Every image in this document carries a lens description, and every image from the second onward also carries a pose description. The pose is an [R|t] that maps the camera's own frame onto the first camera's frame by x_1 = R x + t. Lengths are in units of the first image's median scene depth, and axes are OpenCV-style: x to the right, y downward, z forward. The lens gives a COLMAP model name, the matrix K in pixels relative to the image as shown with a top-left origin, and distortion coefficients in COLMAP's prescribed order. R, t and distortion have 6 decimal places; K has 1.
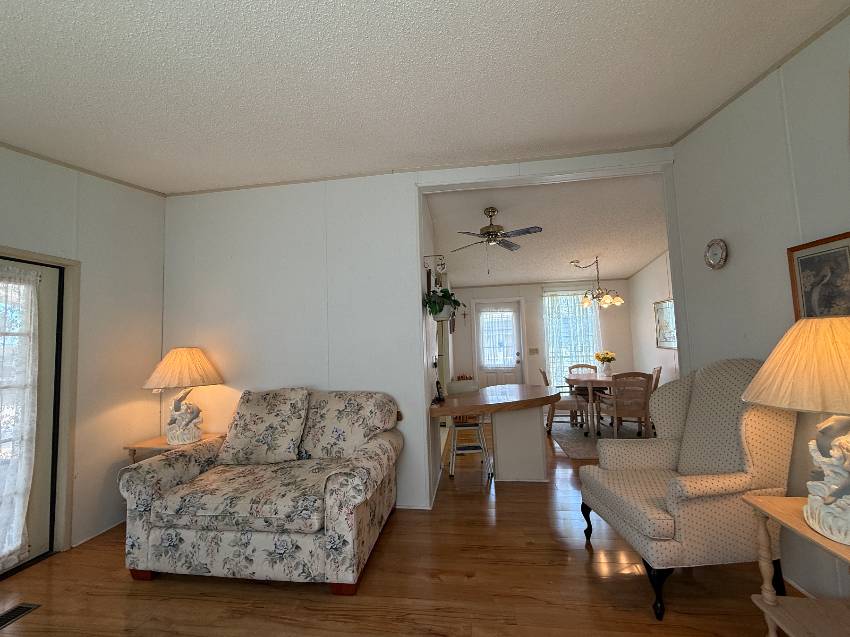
lens RADIAL K [[357.8, 0, 425.0], [0, 357.8, 318.5], [0, 0, 1]] dist [0.002859, 0.000209]
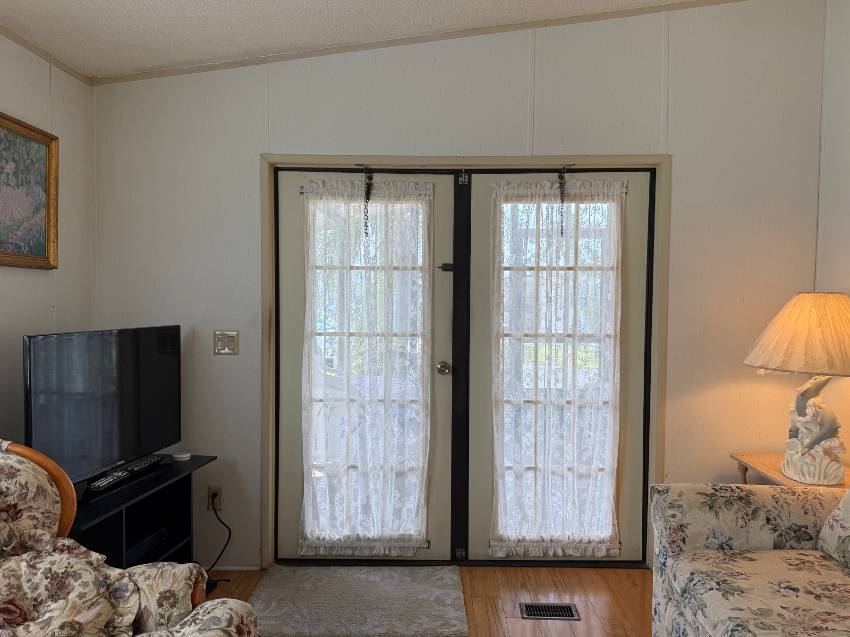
lens RADIAL K [[643.6, 0, 425.0], [0, 643.6, 318.5], [0, 0, 1]] dist [0.003652, 0.000558]
pose [[0.137396, 0.078109, -0.987432, 0.166593], [0.062357, 0.994226, 0.087323, 0.006461], [0.988551, -0.073571, 0.131732, 0.424731]]
